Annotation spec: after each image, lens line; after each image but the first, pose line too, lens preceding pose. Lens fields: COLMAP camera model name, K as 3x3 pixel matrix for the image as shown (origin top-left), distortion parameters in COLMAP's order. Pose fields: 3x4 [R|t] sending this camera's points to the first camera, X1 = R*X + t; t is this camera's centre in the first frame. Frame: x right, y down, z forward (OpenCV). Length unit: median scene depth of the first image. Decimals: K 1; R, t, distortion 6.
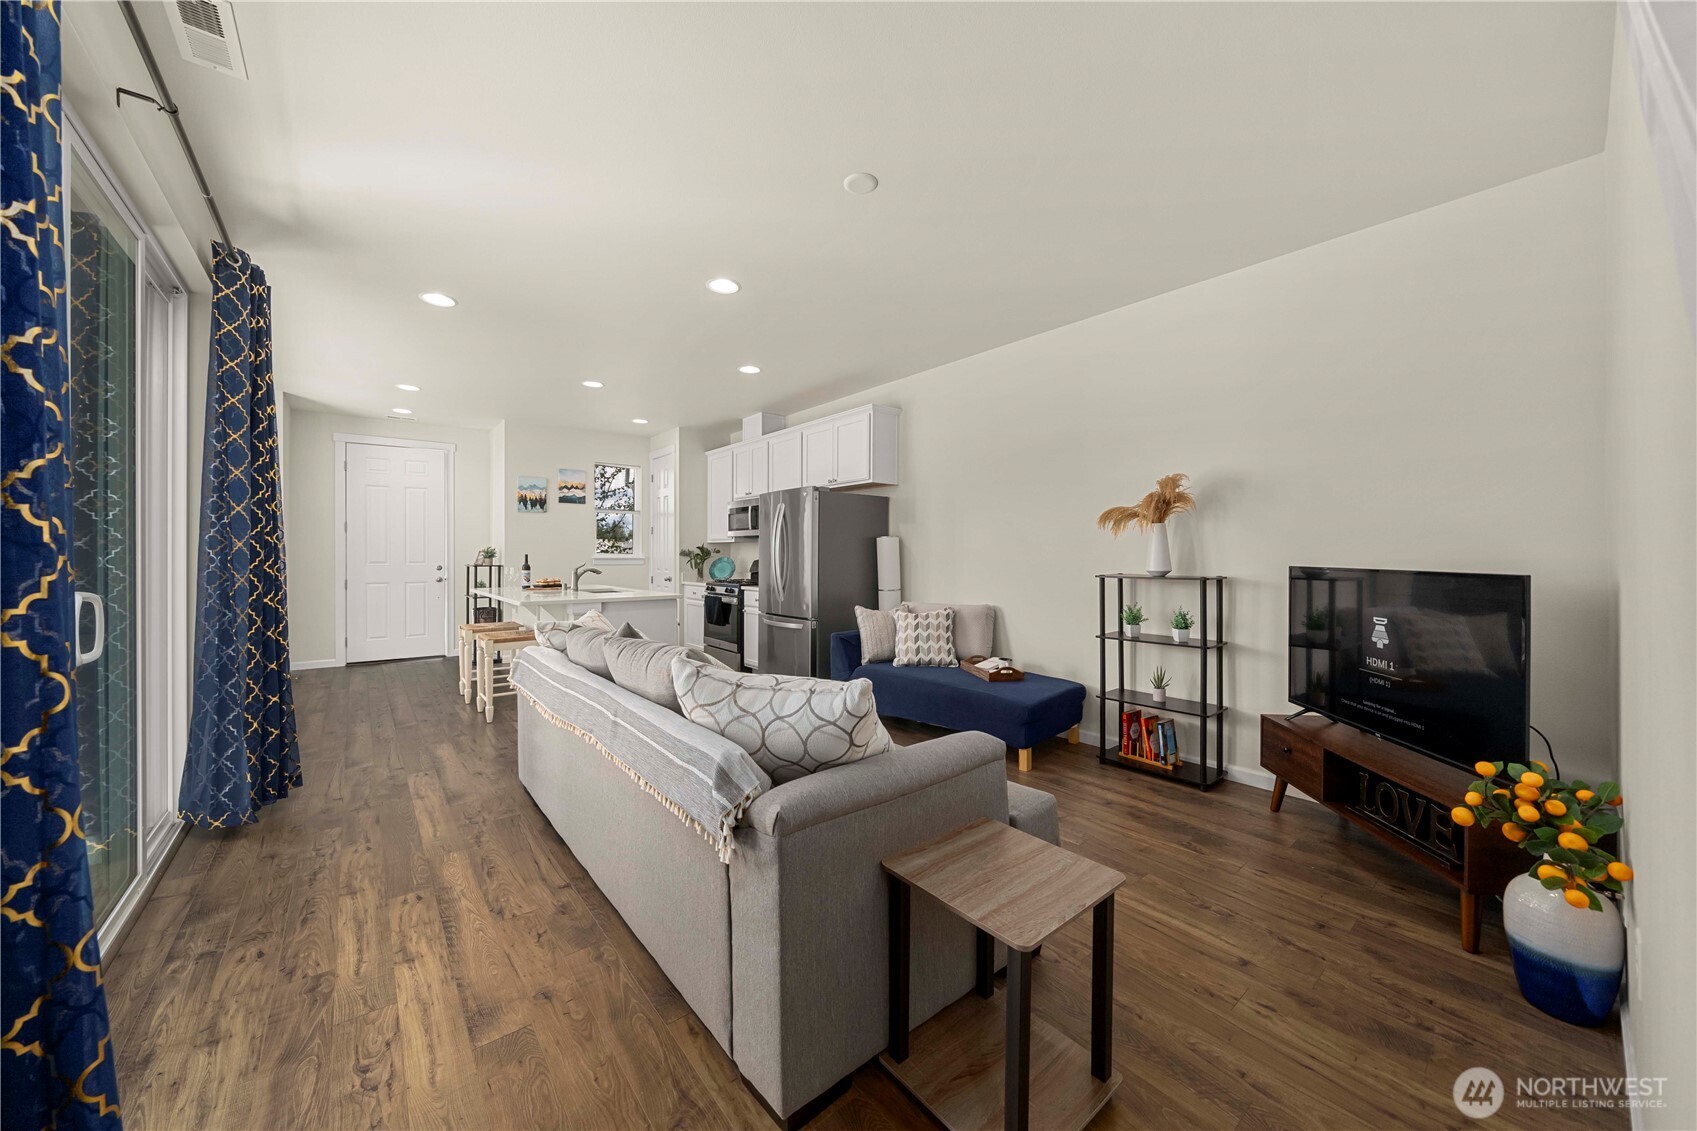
lens RADIAL K [[598.0, 0, 844.8], [0, 598.0, 559.7], [0, 0, 1]] dist [-0.004441, -0.000031]
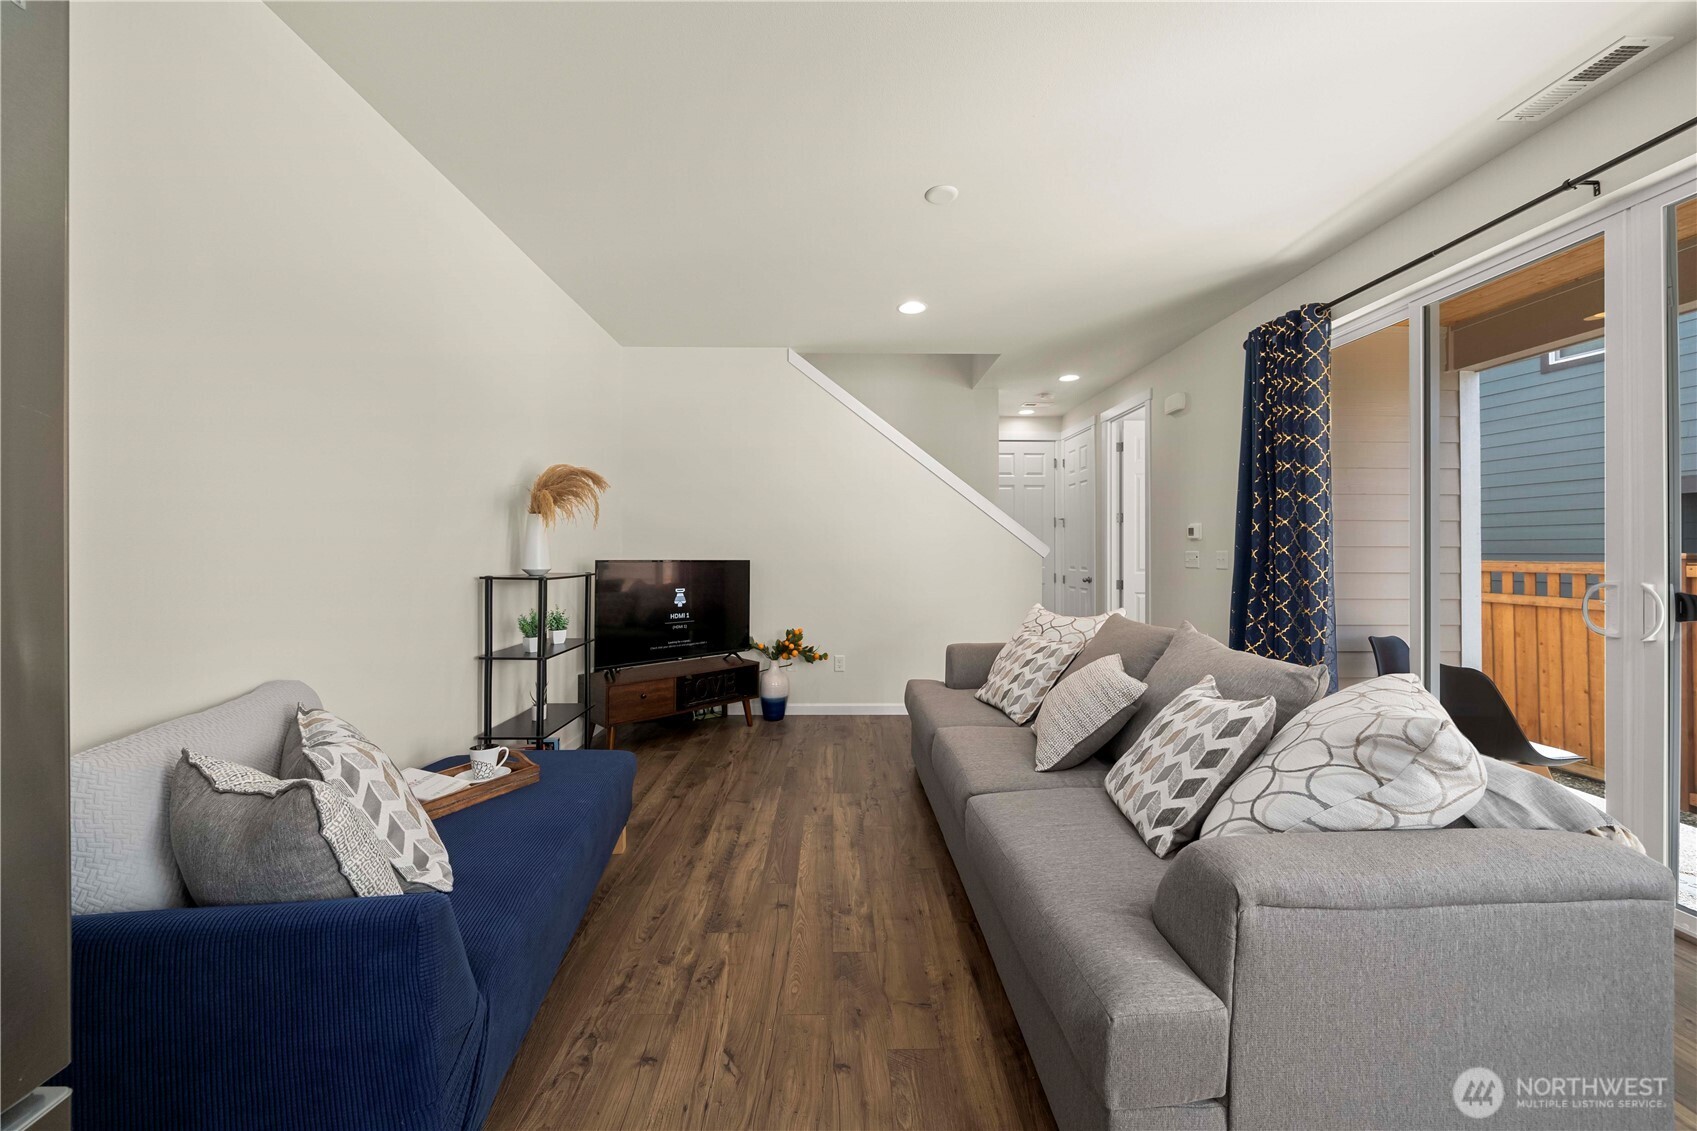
lens RADIAL K [[598.0, 0, 844.8], [0, 598.0, 551.5], [0, 0, 1]] dist [-0.004441, -0.000031]
pose [[-0.783965, -0.000255, 0.620805, -0.518063], [0.001458, 0.999996, 0.002251, -0.010991], [-0.620804, 0.002670, -0.783962, 2.036860]]
